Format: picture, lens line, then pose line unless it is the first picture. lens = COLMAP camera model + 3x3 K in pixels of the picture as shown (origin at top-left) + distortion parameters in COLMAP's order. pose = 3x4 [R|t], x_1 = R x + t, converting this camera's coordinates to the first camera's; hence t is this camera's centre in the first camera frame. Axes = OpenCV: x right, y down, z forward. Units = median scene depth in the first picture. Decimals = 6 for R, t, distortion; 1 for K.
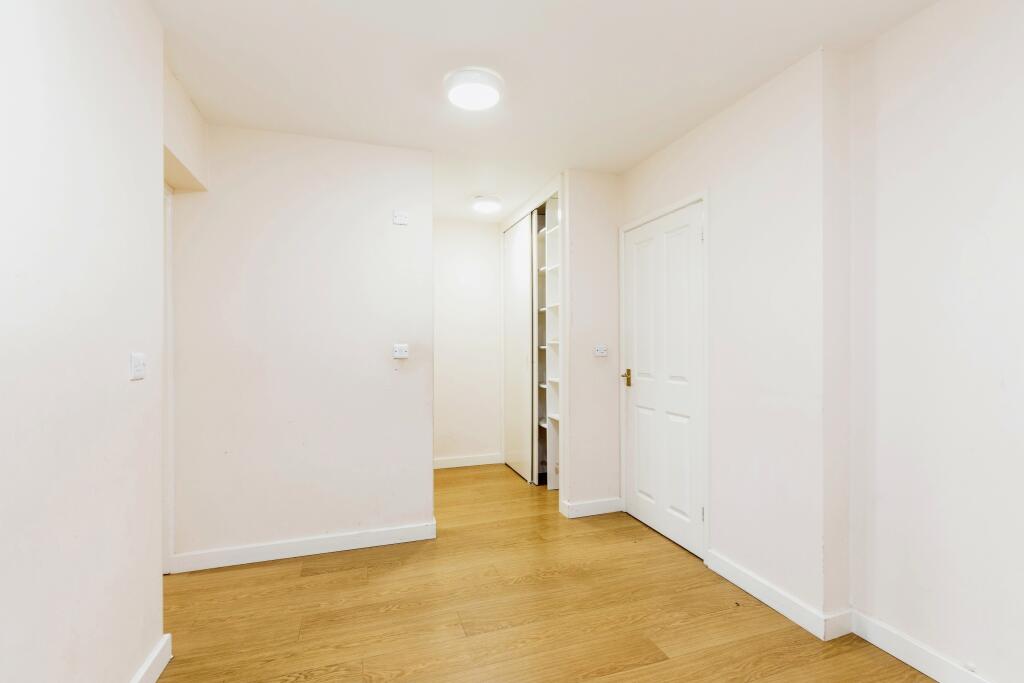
lens RADIAL K [[459.2, 0, 511.5], [0, 459.2, 348.6], [0, 0, 1]] dist [0.001066, 0.000206]
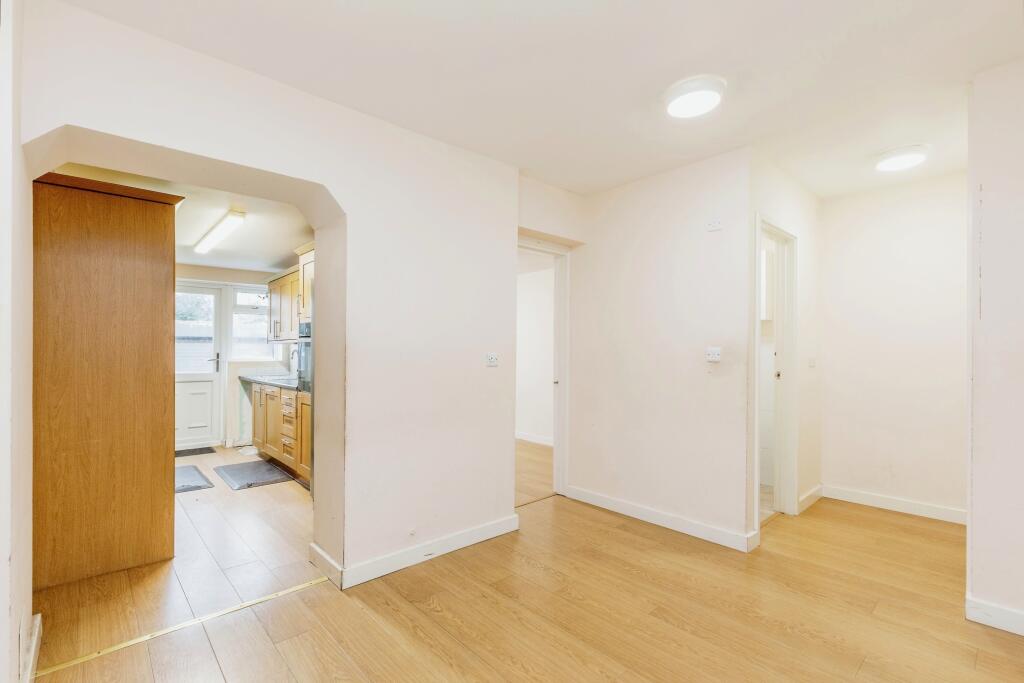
lens RADIAL K [[461.4, 0, 494.9], [0, 461.4, 348.8], [0, 0, 1]] dist [0.001206, 0.000365]
pose [[0.380431, -0.001898, -0.924807, 0.592975], [-0.009334, 0.999939, -0.005892, 0.003972], [0.924762, 0.010874, 0.380390, 0.178549]]
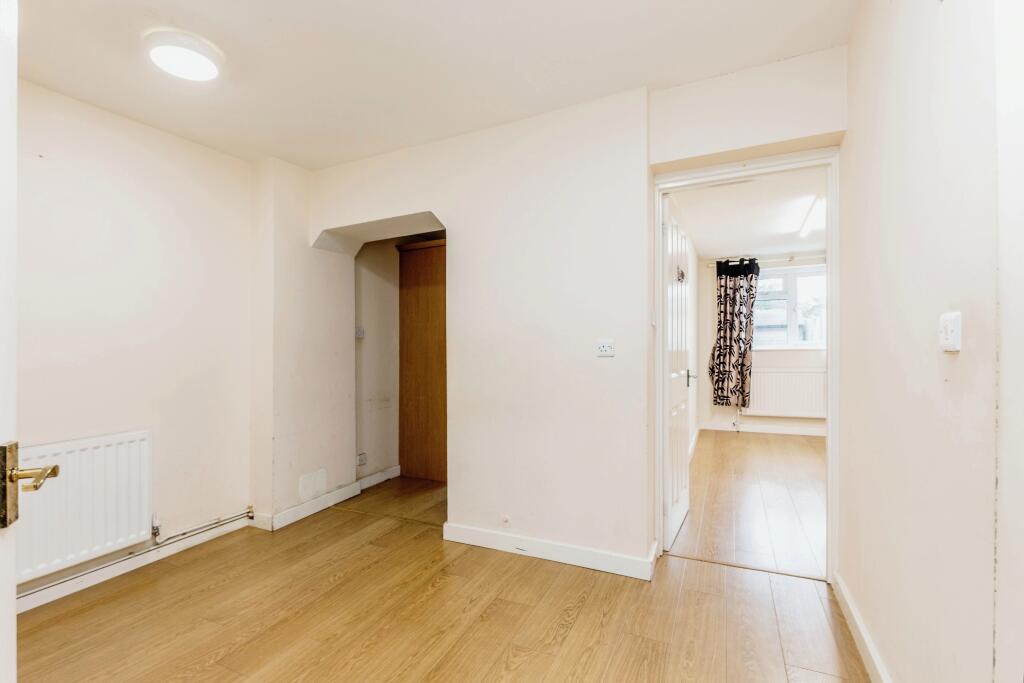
lens RADIAL K [[459.2, 0, 511.5], [0, 459.2, 348.6], [0, 0, 1]] dist [0.001066, 0.000206]
pose [[-0.692404, 0.012597, -0.721401, 0.299822], [0.007221, 0.999918, 0.010529, 0.014657], [0.721474, 0.002081, -0.692438, 1.134257]]
